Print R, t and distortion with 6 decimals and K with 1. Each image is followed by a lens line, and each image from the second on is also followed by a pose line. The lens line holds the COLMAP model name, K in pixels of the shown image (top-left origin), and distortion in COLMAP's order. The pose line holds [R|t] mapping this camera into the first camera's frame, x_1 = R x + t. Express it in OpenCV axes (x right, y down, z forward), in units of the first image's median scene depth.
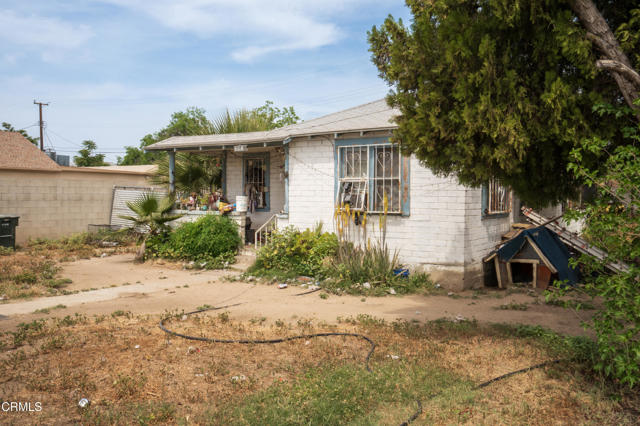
lens RADIAL K [[579.7, 0, 320.0], [0, 579.7, 213.0], [0, 0, 1]] dist [0.050795, -0.000578]
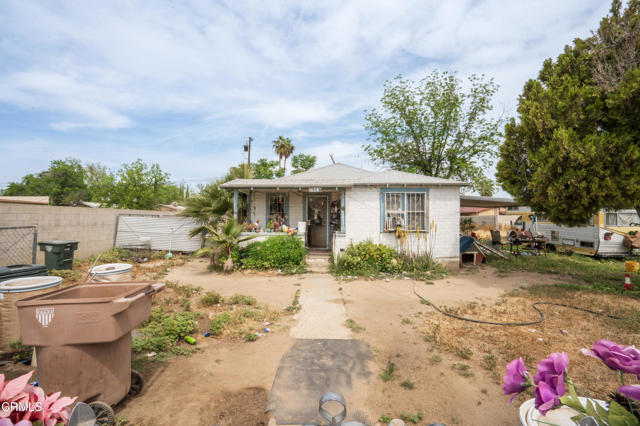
lens RADIAL K [[298.0, 0, 325.8], [0, 298.0, 203.1], [0, 0, 1]] dist [-0.036042, 0.001139]
pose [[0.819975, 0.027218, 0.571752, -0.591337], [0.019962, 0.996901, -0.076086, -0.019853], [-0.572051, 0.073802, 0.816891, 0.385523]]
